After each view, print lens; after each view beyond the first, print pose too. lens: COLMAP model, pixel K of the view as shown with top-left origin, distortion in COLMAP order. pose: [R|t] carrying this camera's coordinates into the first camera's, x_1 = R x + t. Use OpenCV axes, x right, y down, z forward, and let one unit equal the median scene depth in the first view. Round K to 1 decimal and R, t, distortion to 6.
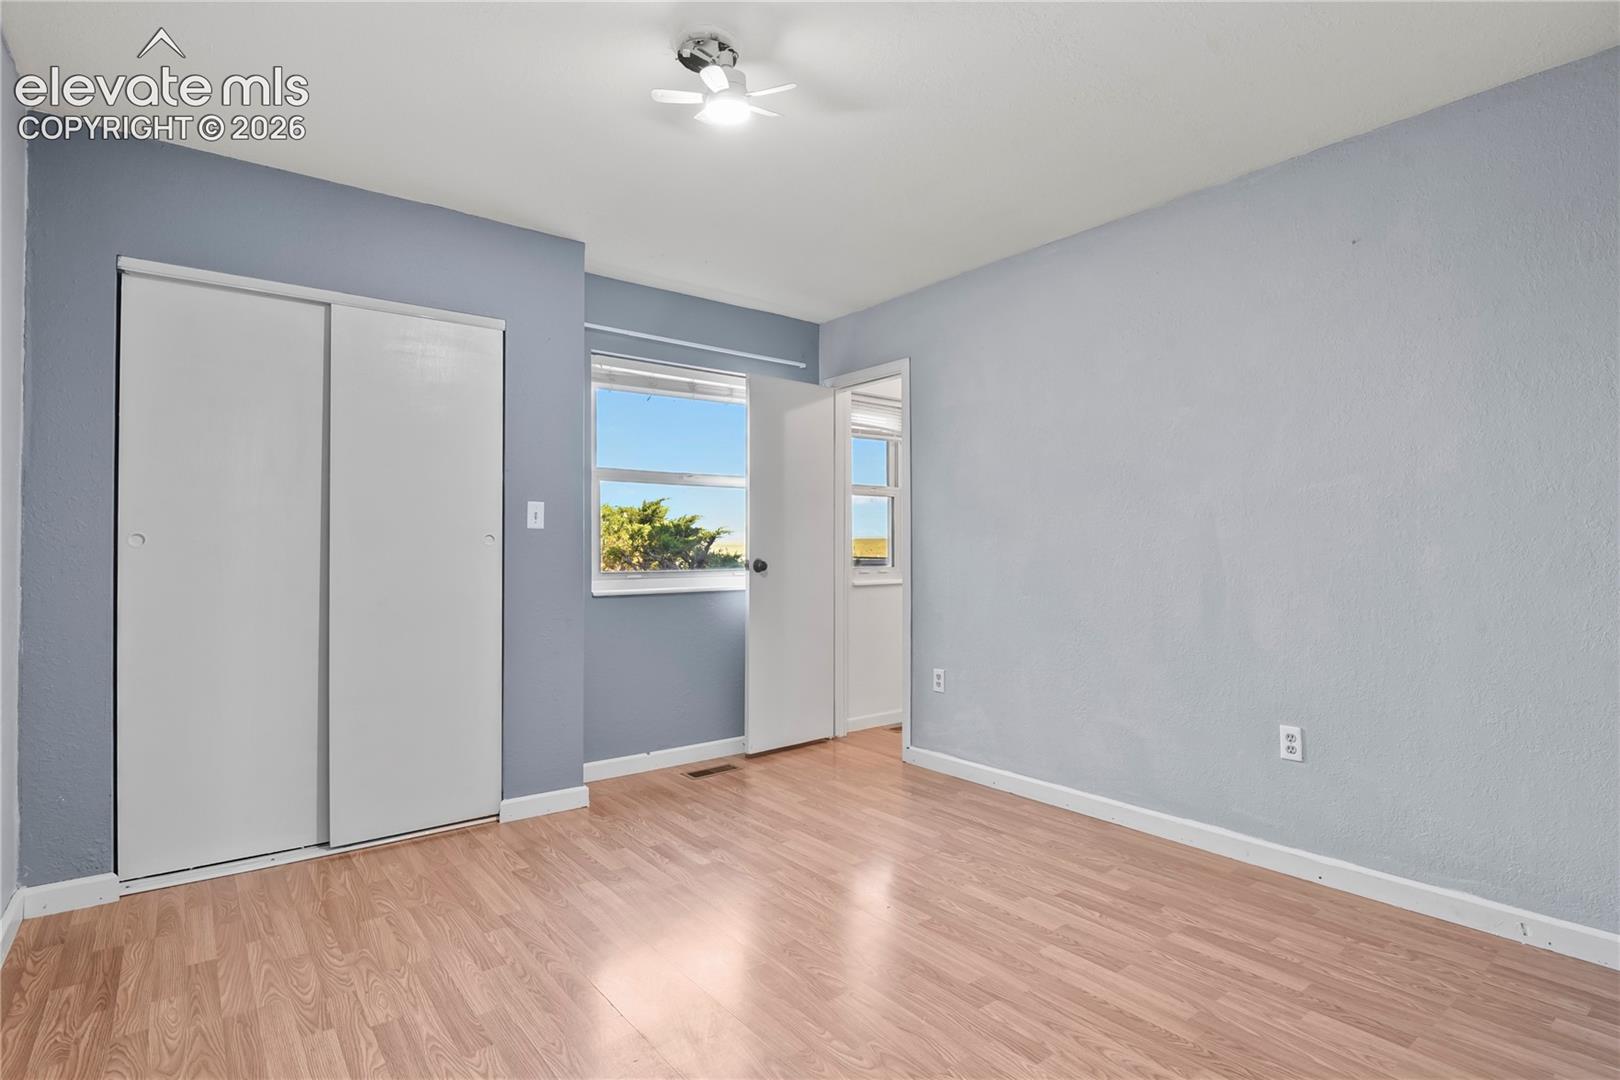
lens RADIAL K [[768.2, 0, 810.0], [0, 768.2, 540.0], [0, 0, 1]] dist [-0.000282, -0.000779]
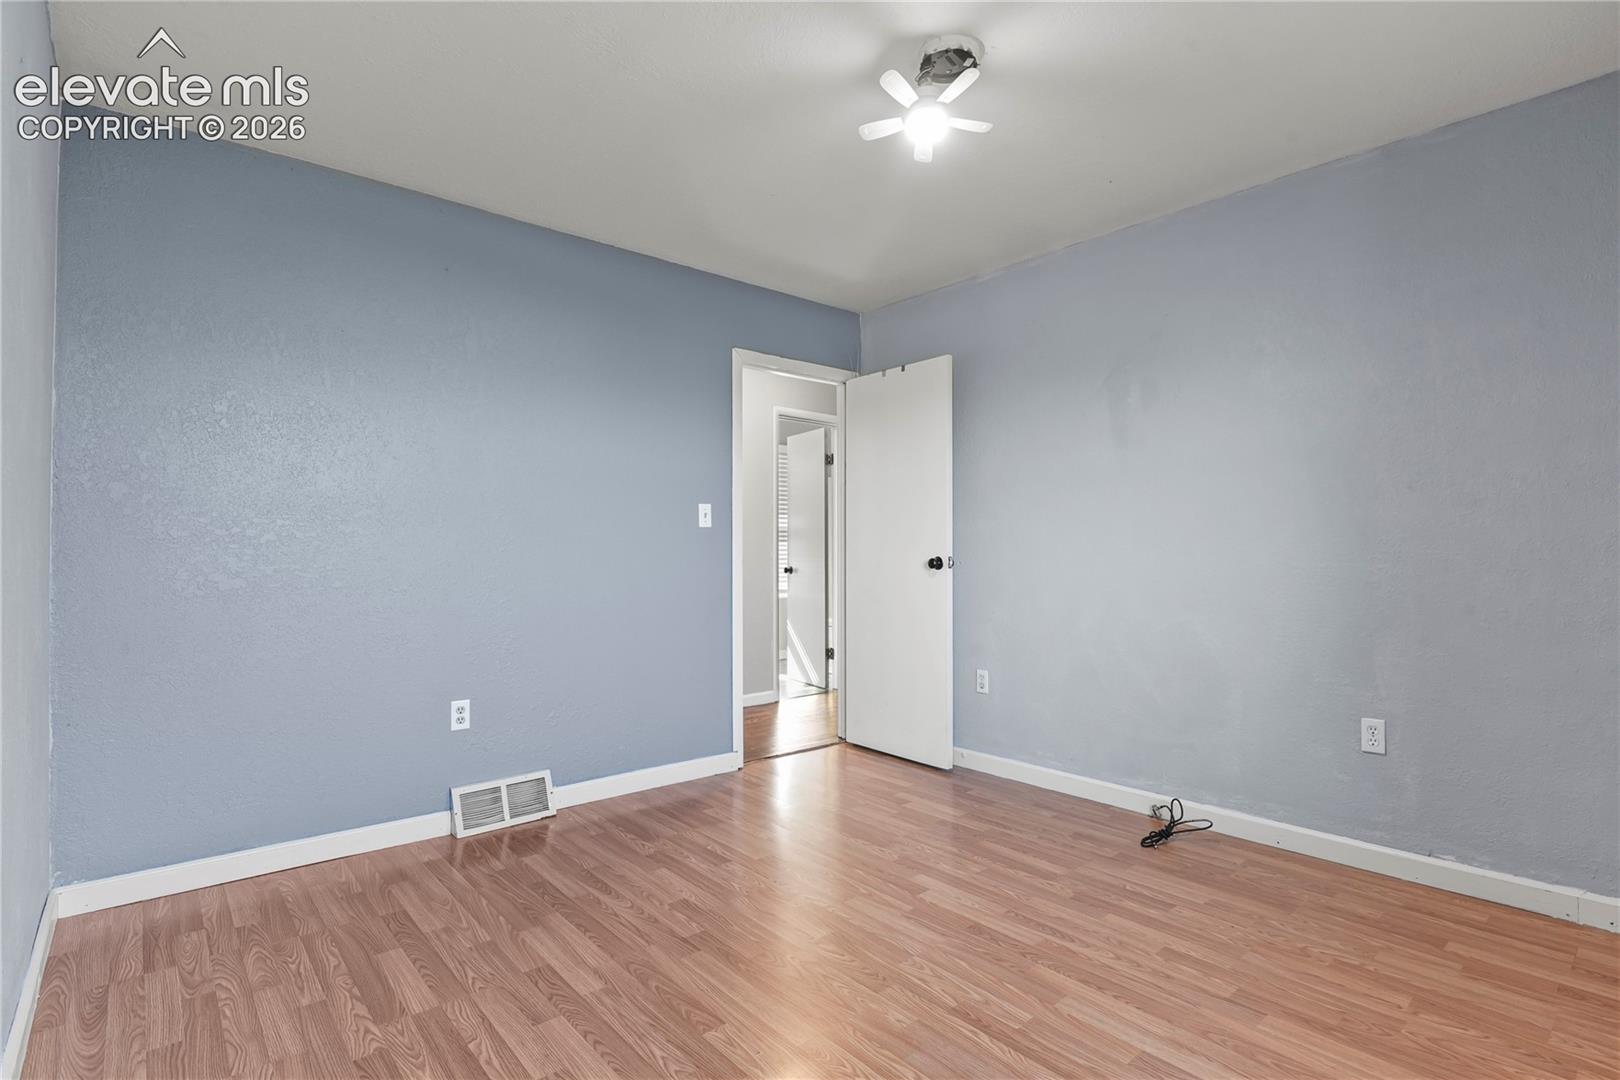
lens RADIAL K [[768.2, 0, 810.0], [0, 768.2, 540.0], [0, 0, 1]] dist [-0.000282, -0.000779]
pose [[-0.998982, 0.000841, -0.045106, 0.104259], [0.001942, 0.999701, -0.024373, 0.036080], [0.045072, -0.024436, -0.998685, 2.079358]]
